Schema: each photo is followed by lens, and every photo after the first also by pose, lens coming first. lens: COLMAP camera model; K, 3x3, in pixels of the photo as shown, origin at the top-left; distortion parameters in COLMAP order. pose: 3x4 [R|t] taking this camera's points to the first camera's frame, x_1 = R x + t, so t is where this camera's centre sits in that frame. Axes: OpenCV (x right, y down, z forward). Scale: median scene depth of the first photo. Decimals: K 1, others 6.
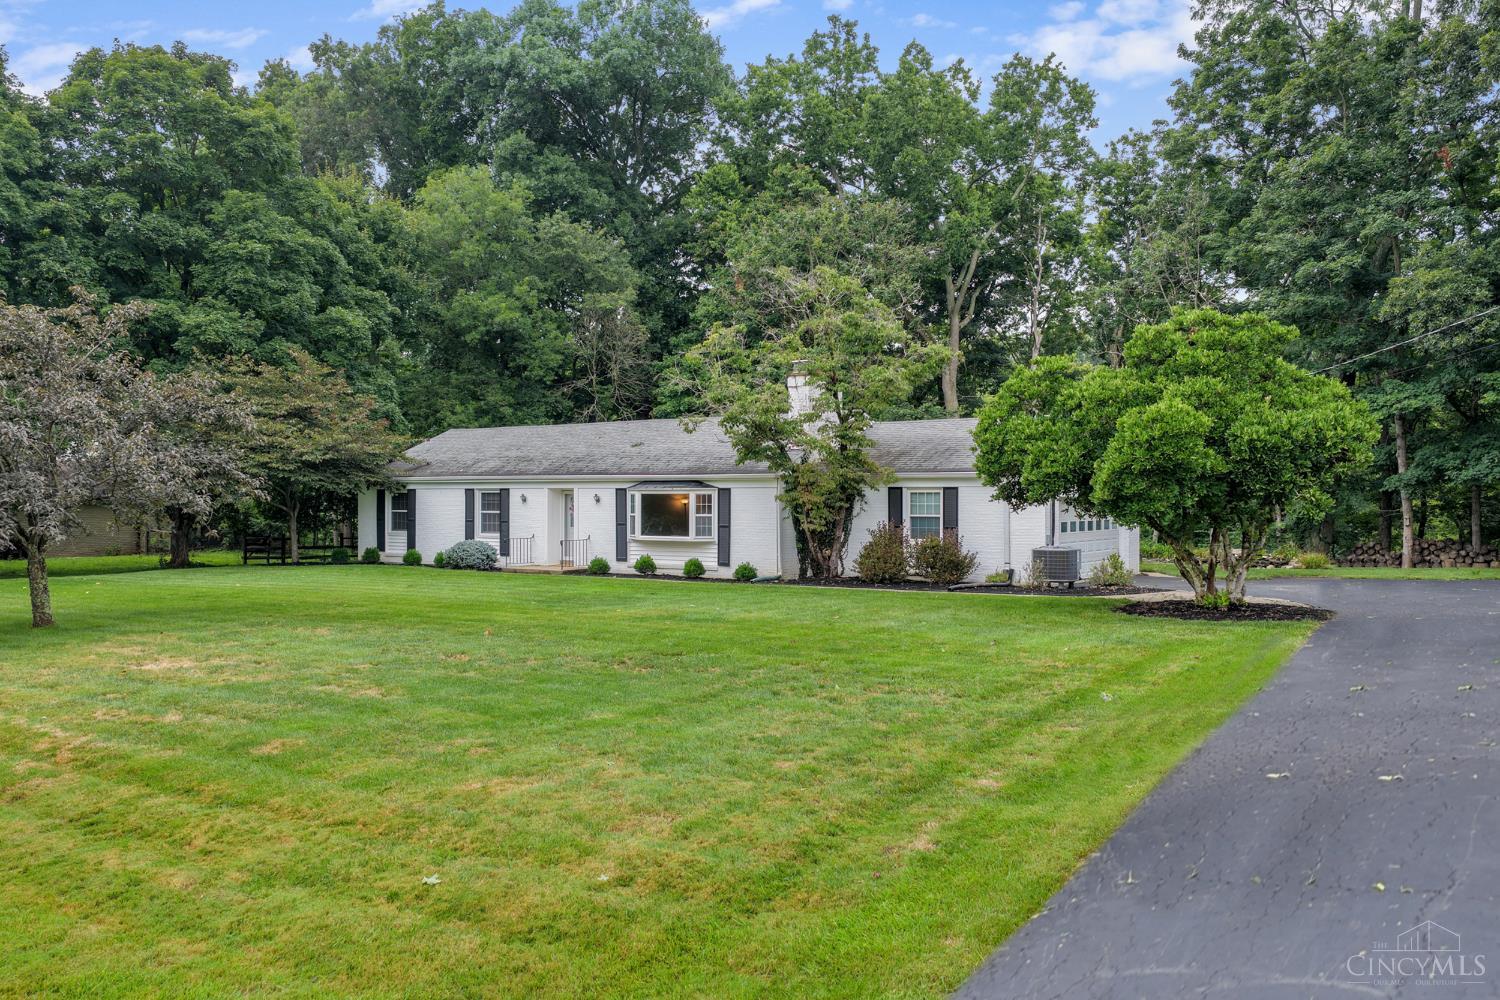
lens RADIAL K [[1236.1, 0, 750.1], [0, 1236.1, 499.9], [0, 0, 1]] dist [-0.009138, 0.014713]
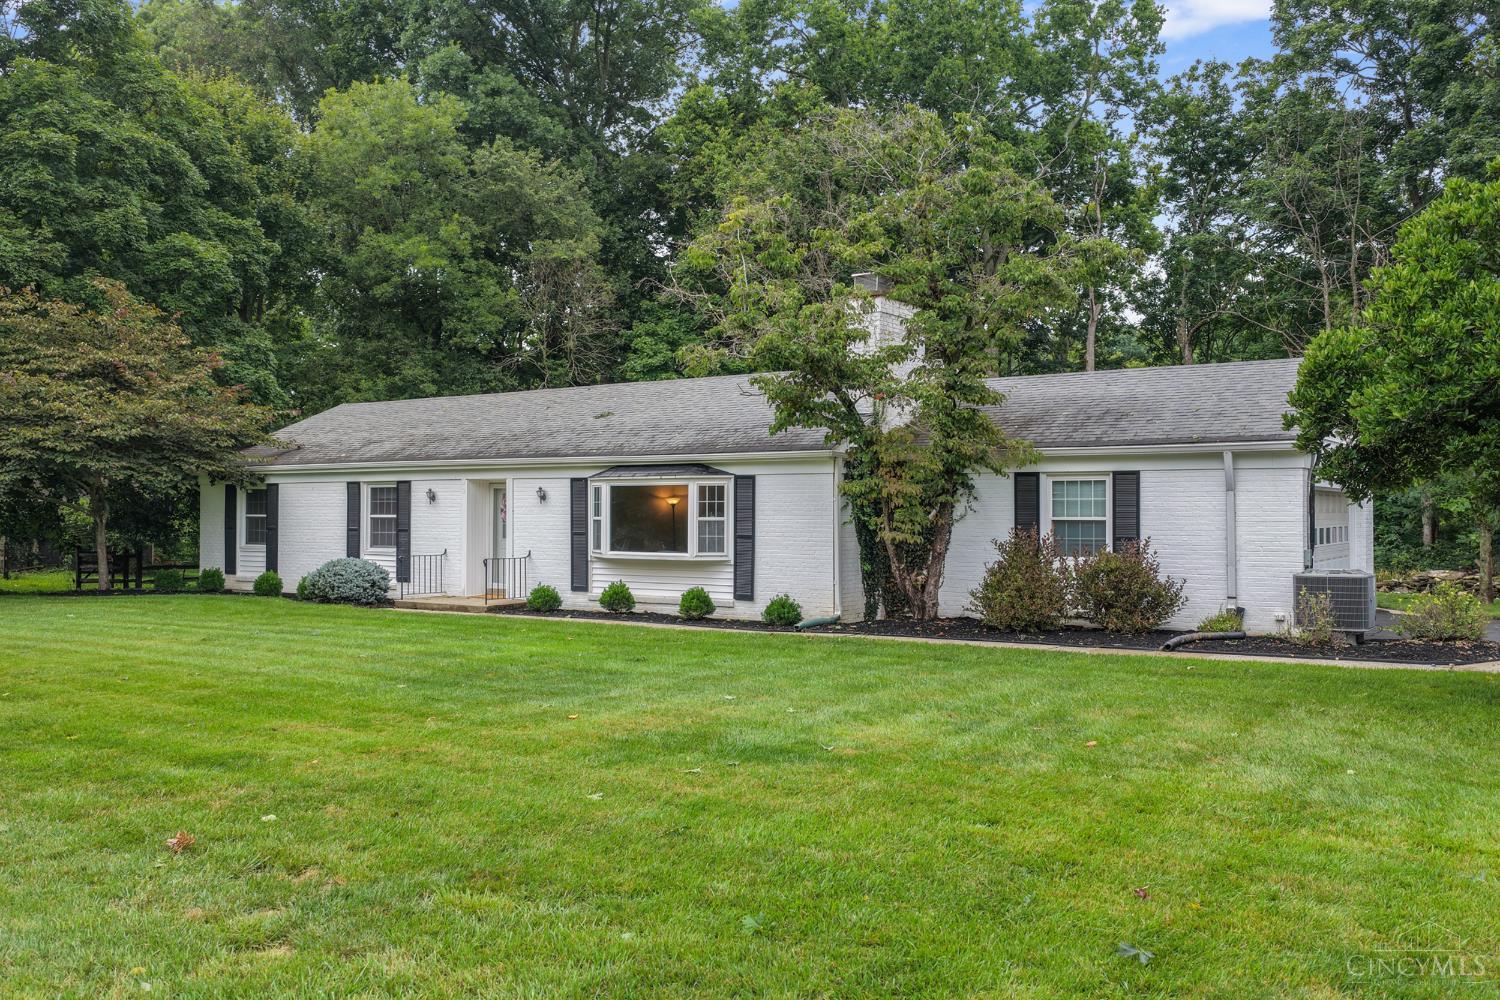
lens RADIAL K [[1236.1, 0, 752.9], [0, 1236.1, 504.4], [0, 0, 1]] dist [-0.009138, 0.014713]
pose [[0.999358, 0.001644, 0.035788, -0.030945], [-0.001302, 0.999953, -0.009558, 0.008848], [-0.035802, 0.009505, 0.999314, 0.296884]]
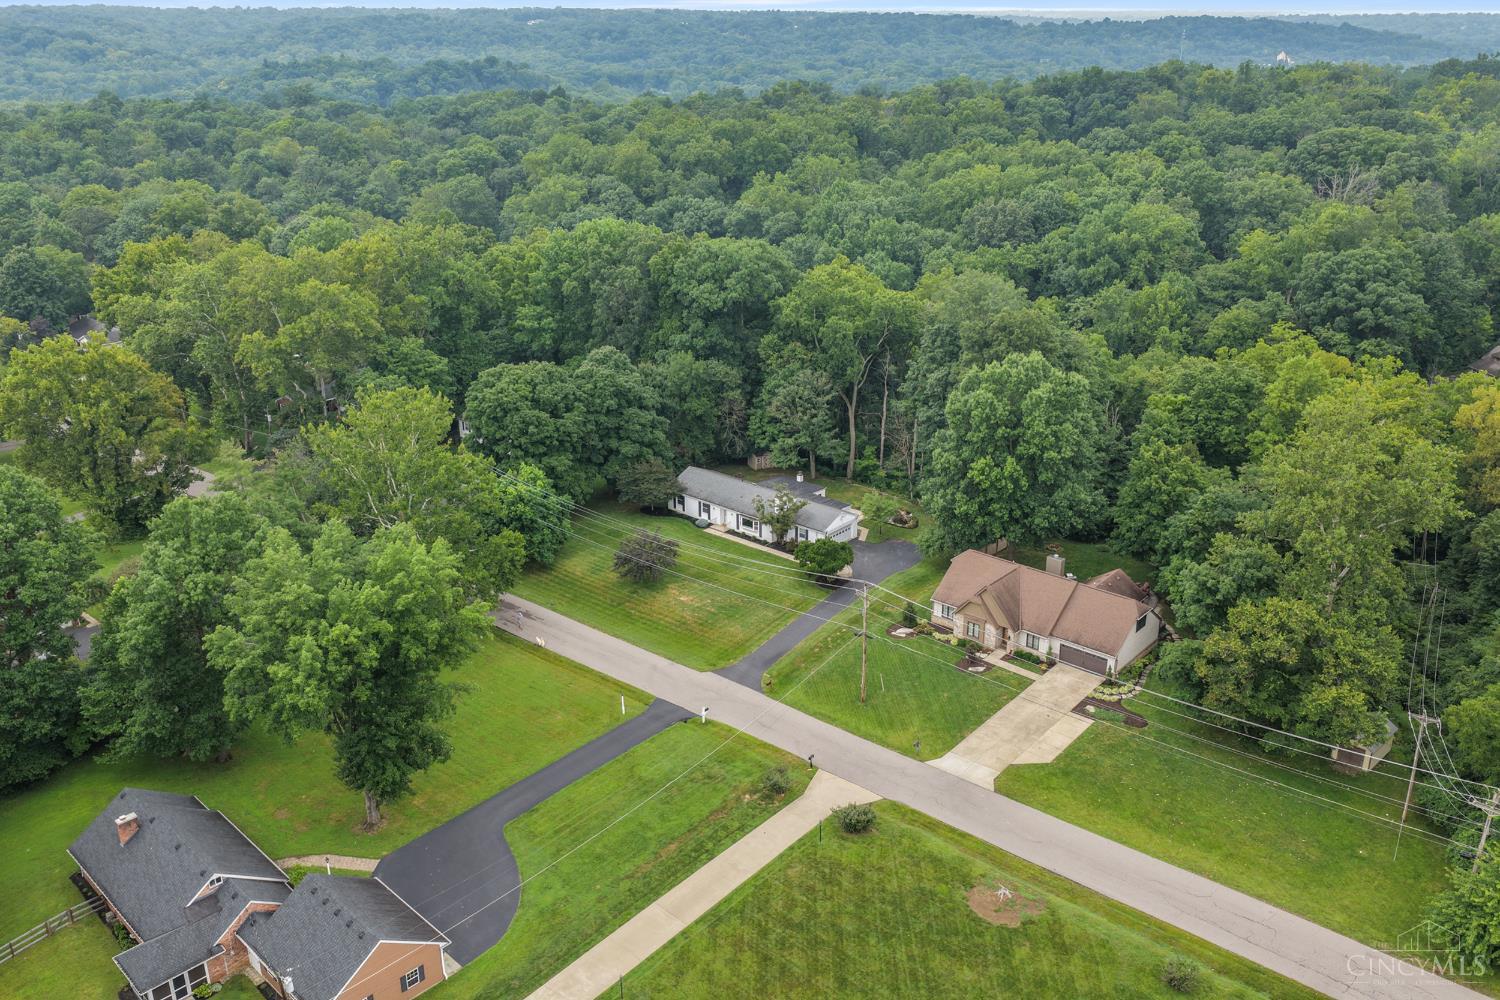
lens RADIAL K [[1236.1, 0, 748.6], [0, 1236.1, 501.2], [0, 0, 1]] dist [-0.009138, 0.014713]
pose [[0.997440, 0.034150, -0.062822, 0.169753], [-0.011065, 0.941715, 0.336231, -1.262573], [0.070642, -0.334675, 0.939682, -2.550575]]
